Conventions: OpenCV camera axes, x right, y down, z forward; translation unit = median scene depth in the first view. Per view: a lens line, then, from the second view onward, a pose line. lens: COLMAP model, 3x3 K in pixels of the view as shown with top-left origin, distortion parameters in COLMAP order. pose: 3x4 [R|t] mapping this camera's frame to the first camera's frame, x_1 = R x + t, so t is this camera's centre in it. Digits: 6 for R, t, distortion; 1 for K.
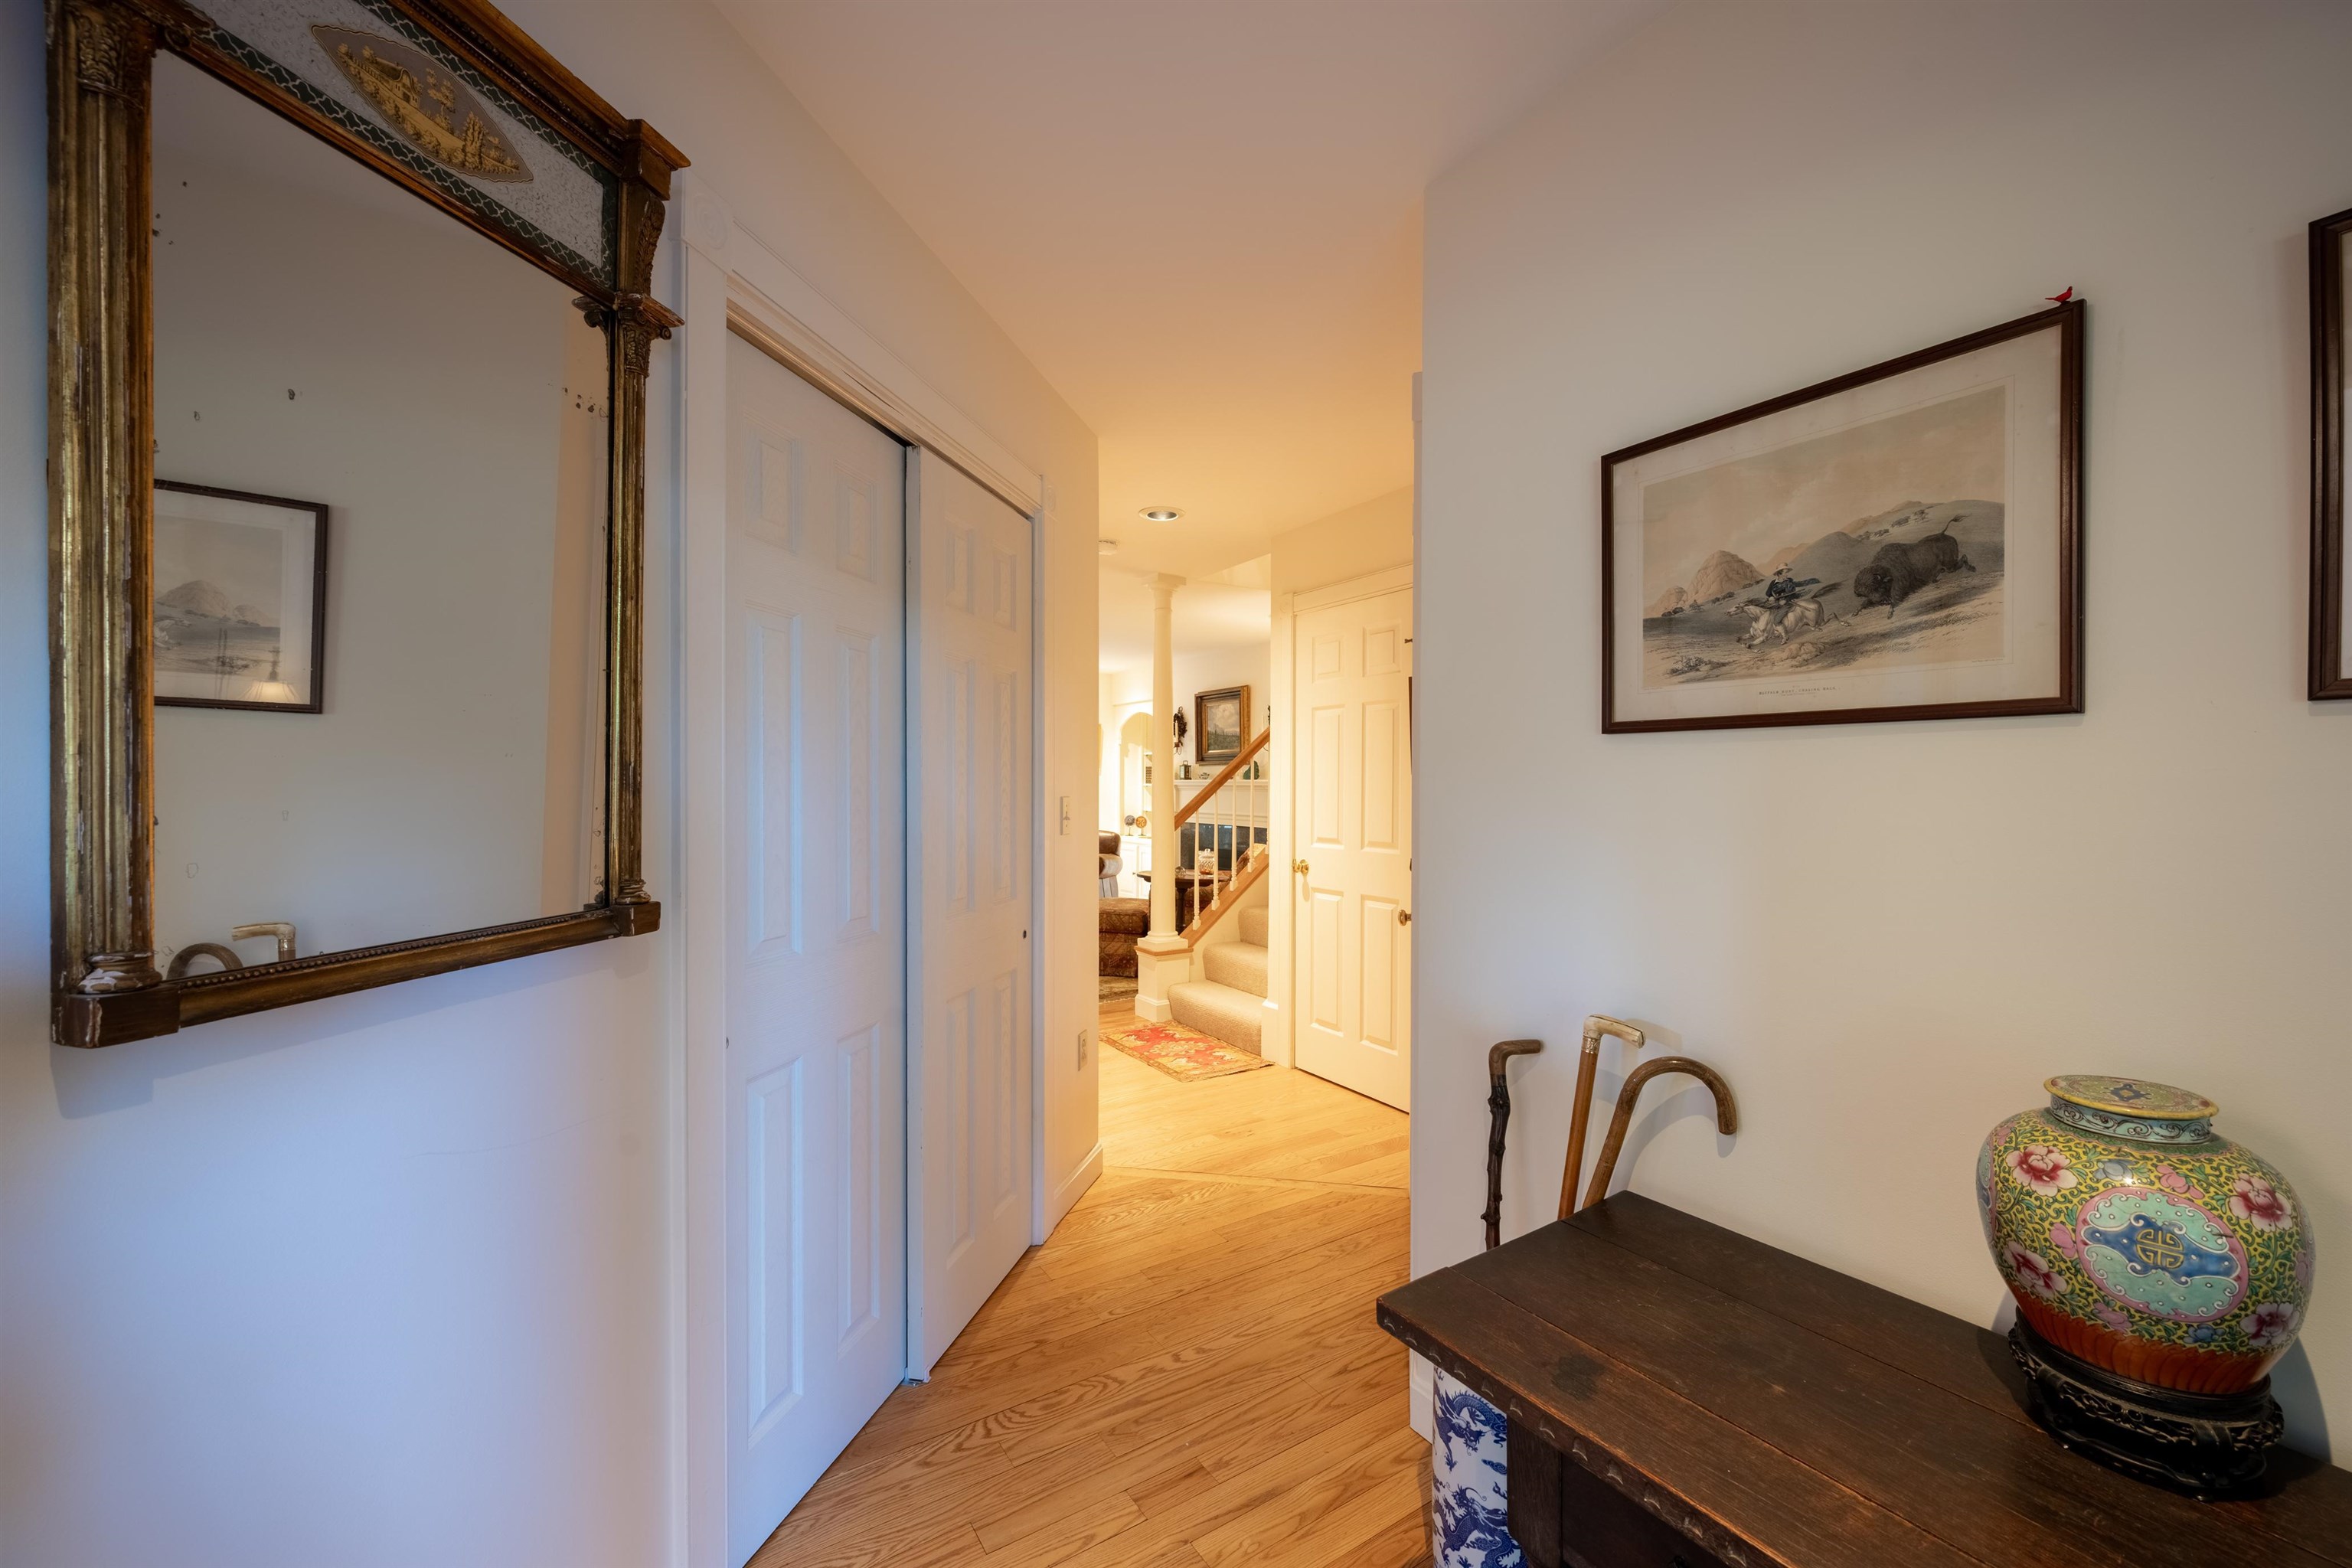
lens RADIAL K [[921.2, 0, 1183.2], [0, 921.2, 787.2], [0, 0, 1]] dist [-0.003278, 0.000004]
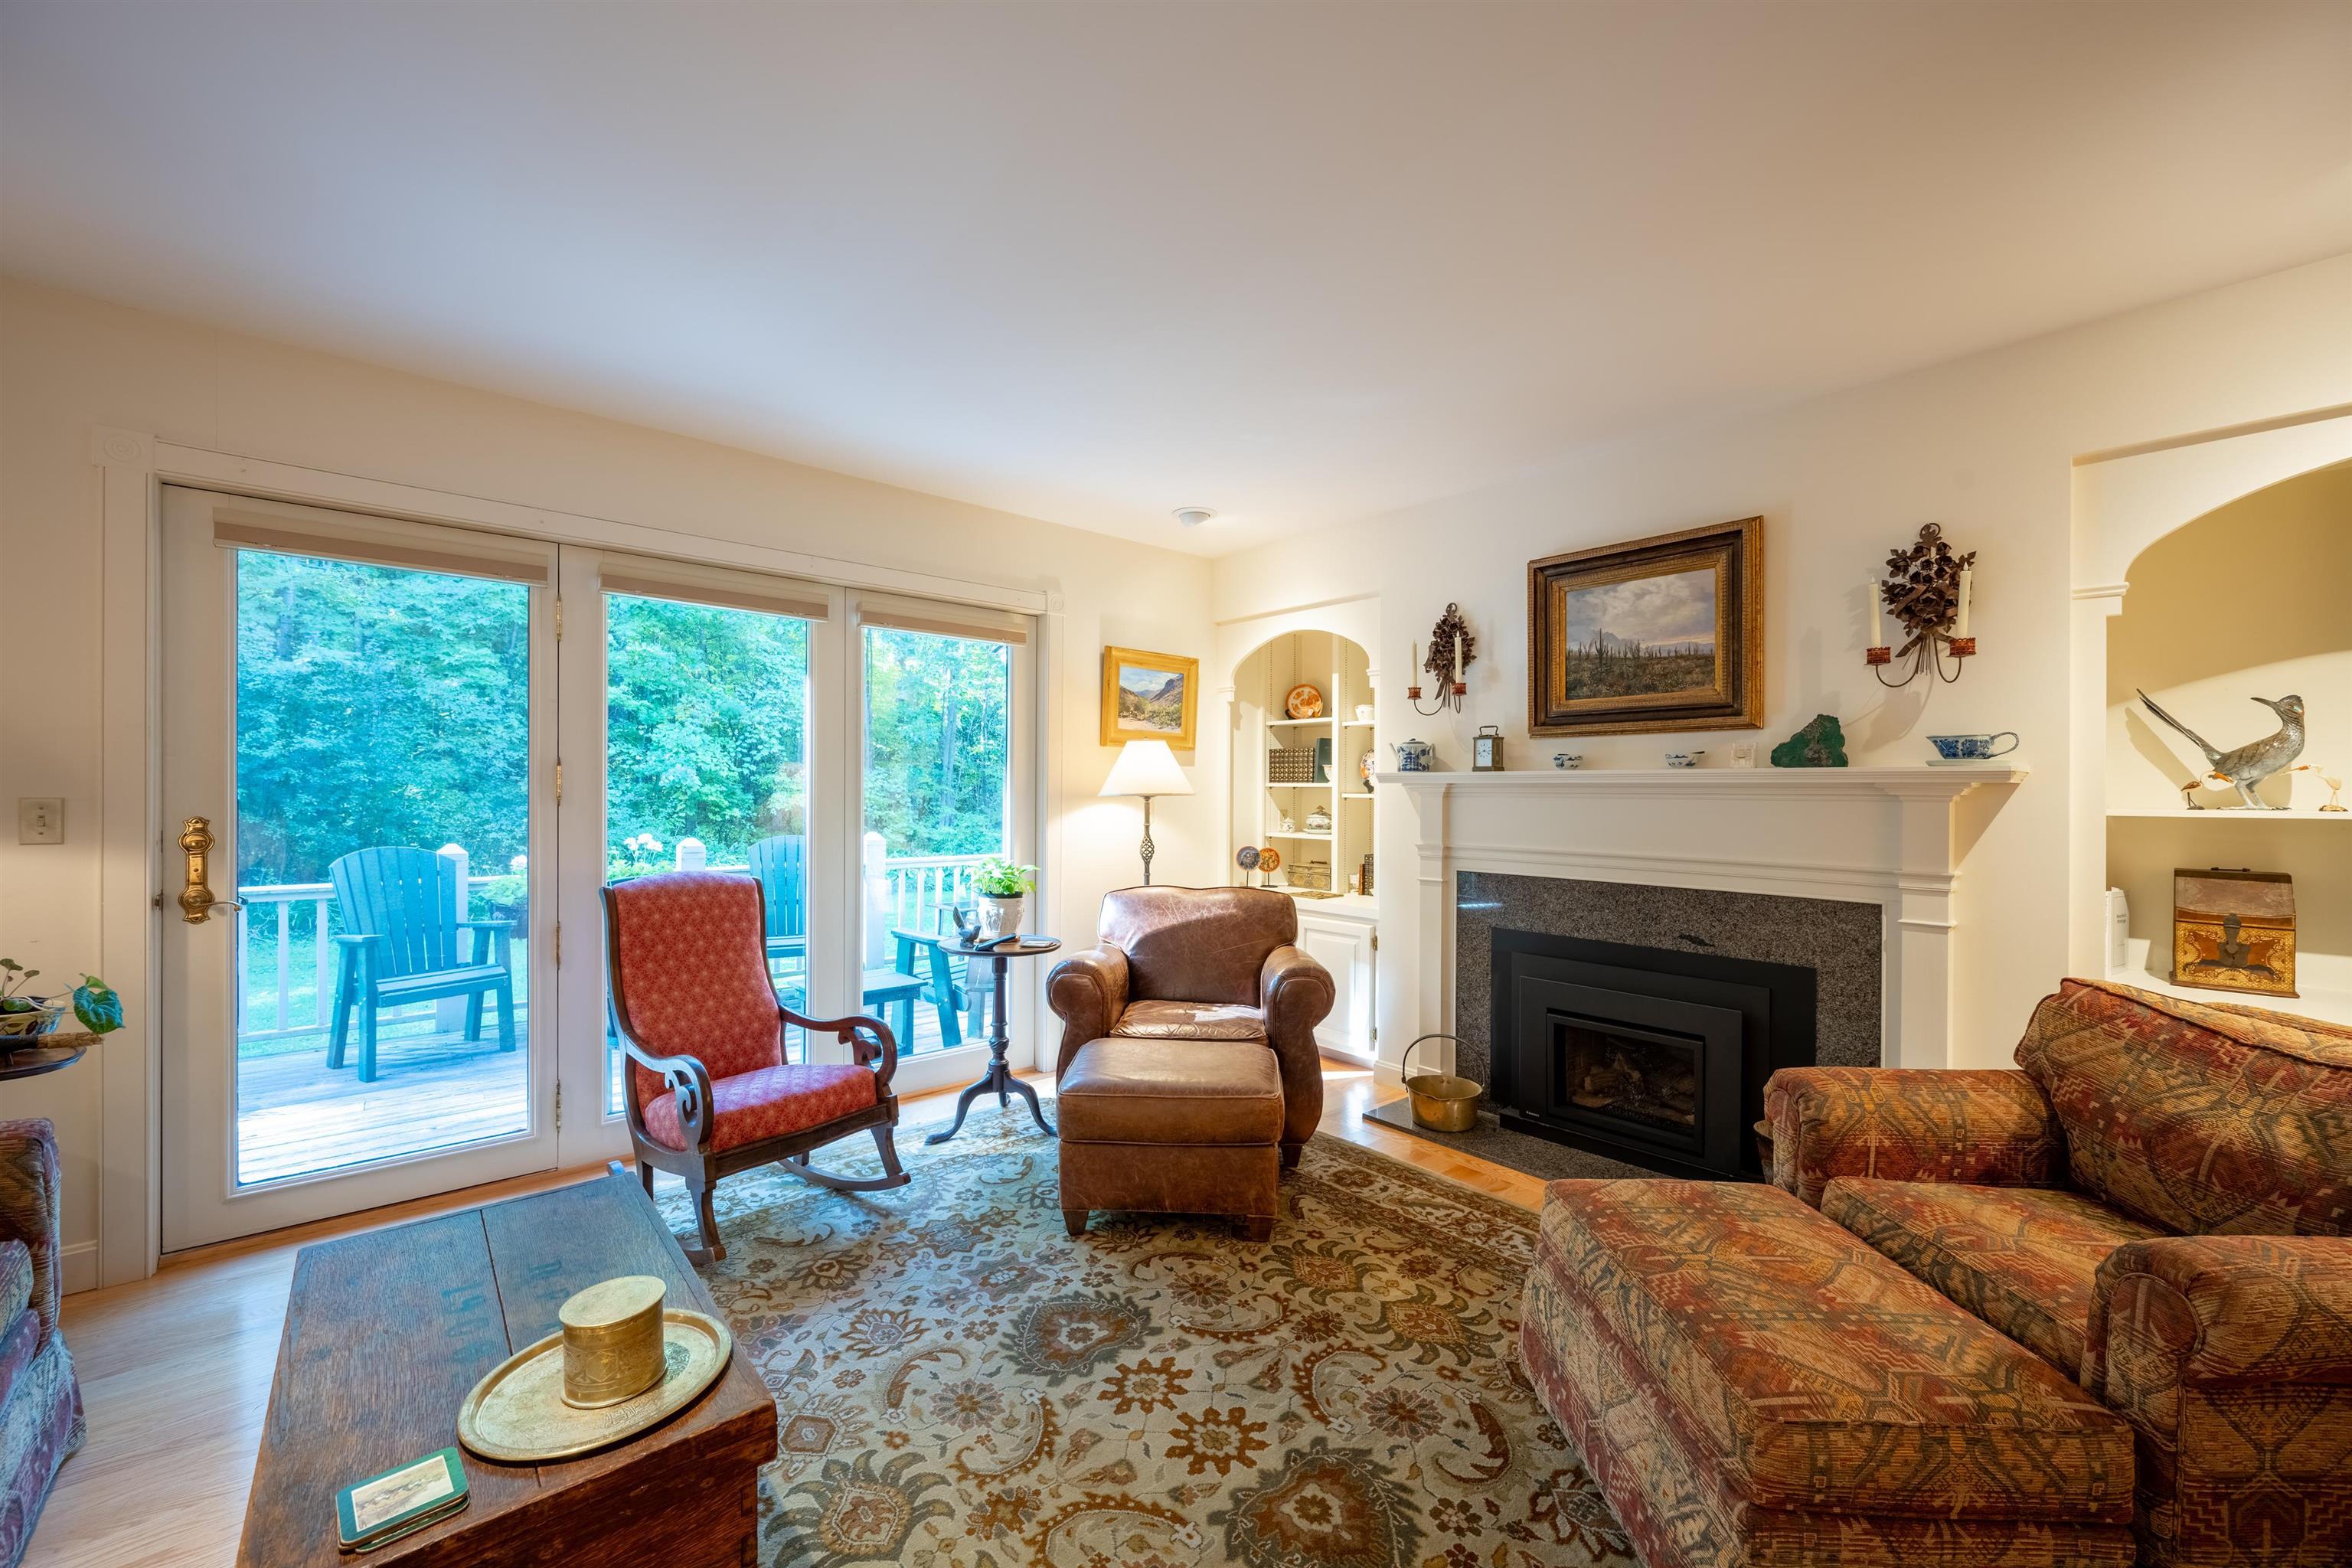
lens RADIAL K [[921.2, 0, 1180.9], [0, 921.2, 794.5], [0, 0, 1]] dist [-0.003278, 0.000004]
pose [[0.986771, -0.003160, 0.162090, -0.201517], [0.002472, 0.999987, 0.004449, 0.000126], [-0.162102, -0.003990, 0.986766, 0.601056]]
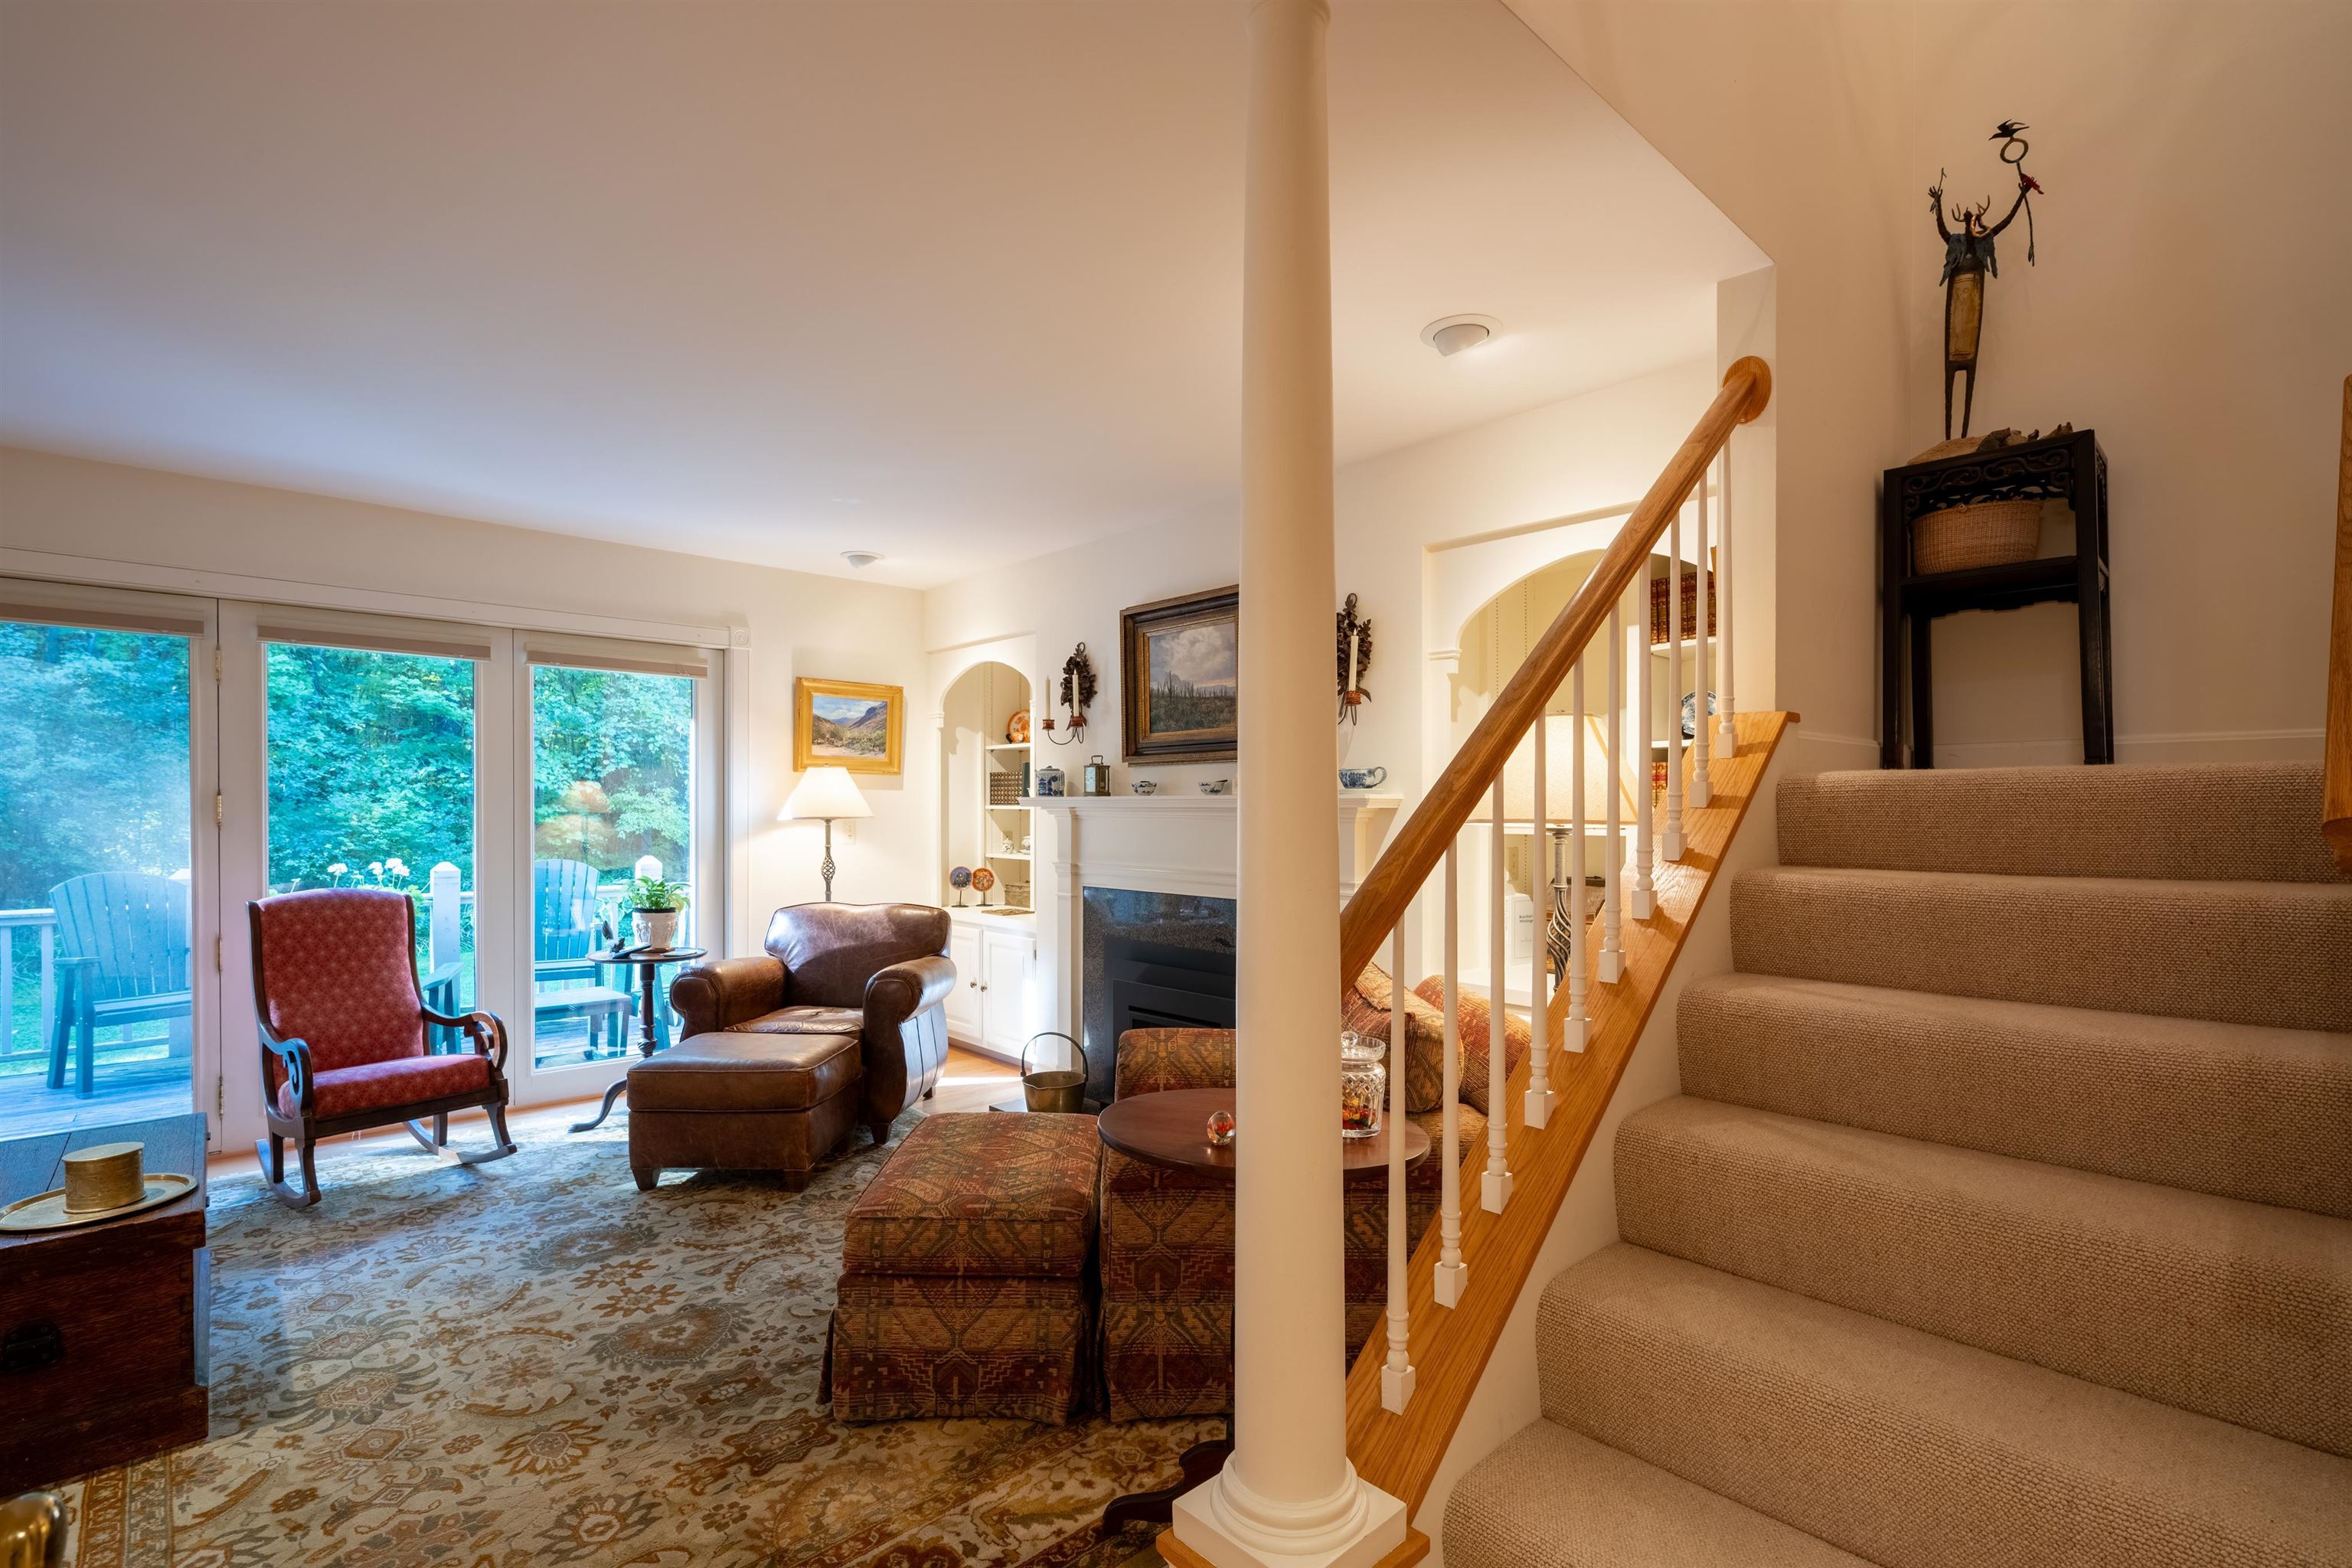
lens RADIAL K [[1067.5, 0, 1184.7], [0, 1067.5, 815.2], [0, 0, 1]] dist [0.001301, -0.002360]
pose [[0.981430, -0.008229, 0.191643, -0.057309], [0.006877, 0.999947, 0.007721, -0.002308], [-0.191697, -0.006260, 0.981434, 0.453200]]
